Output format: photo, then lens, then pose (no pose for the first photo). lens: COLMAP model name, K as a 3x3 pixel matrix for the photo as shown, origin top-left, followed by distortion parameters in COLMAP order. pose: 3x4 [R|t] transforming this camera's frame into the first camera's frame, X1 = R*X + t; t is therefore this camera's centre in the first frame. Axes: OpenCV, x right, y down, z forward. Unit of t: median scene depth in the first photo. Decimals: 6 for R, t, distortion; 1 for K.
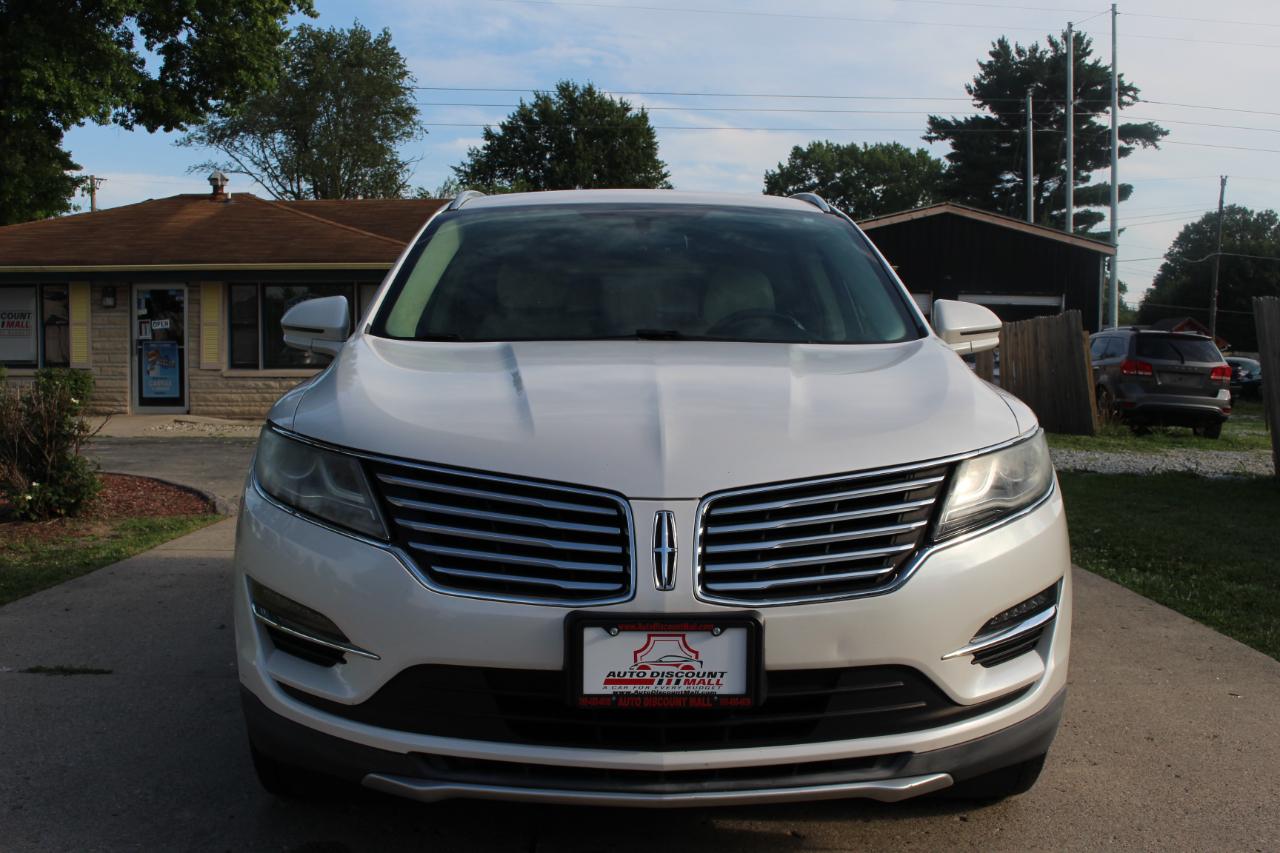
lens RADIAL K [[1409.2, 0, 661.6], [0, 1409.2, 344.3], [0, 0, 1]] dist [-0.067367, 0.000000]
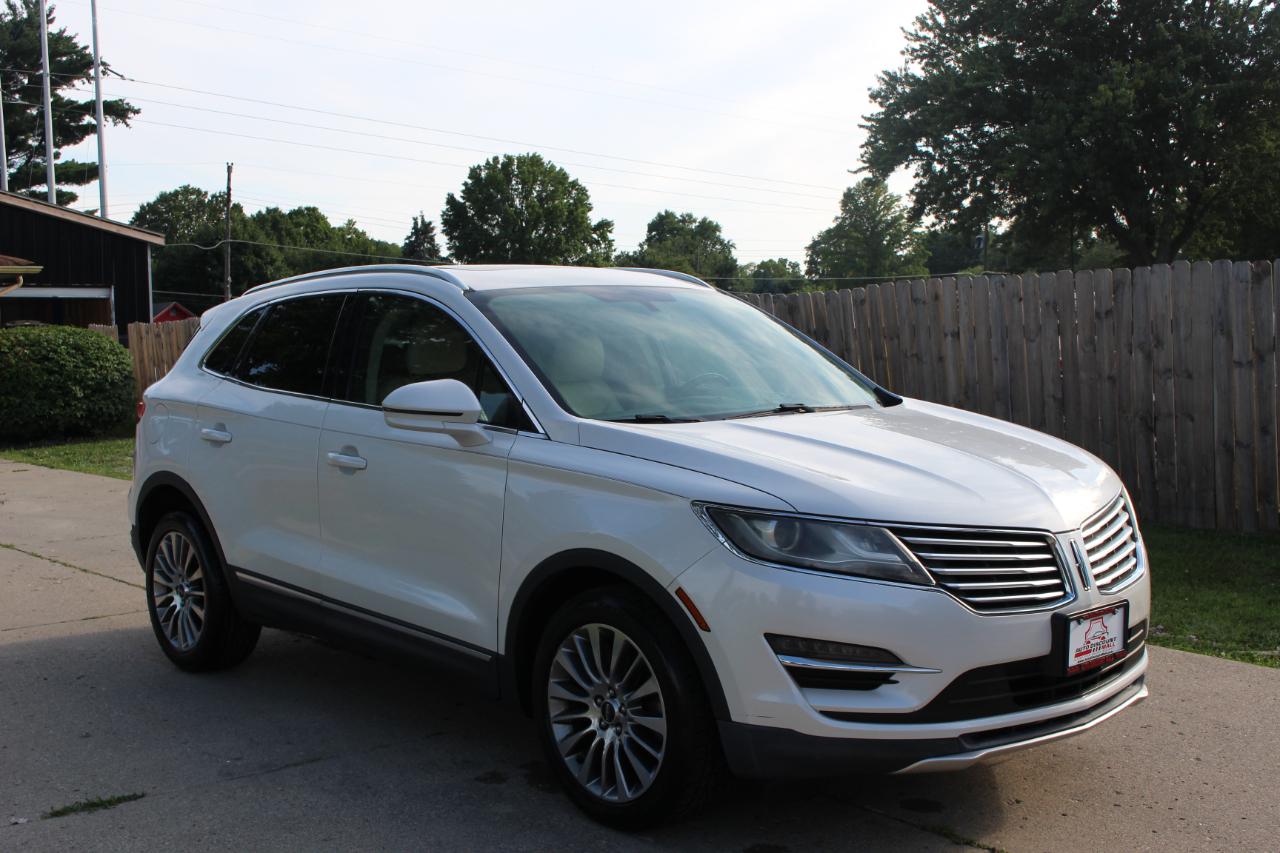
lens RADIAL K [[1467.9, 0, 633.7], [0, 1467.9, 418.0], [0, 0, 1]] dist [-0.073369, 0.000000]
pose [[0.762911, -0.063631, 0.643364, -0.815127], [0.022819, 0.997175, 0.071565, -0.079416], [-0.646101, -0.039916, 0.762208, 0.077351]]
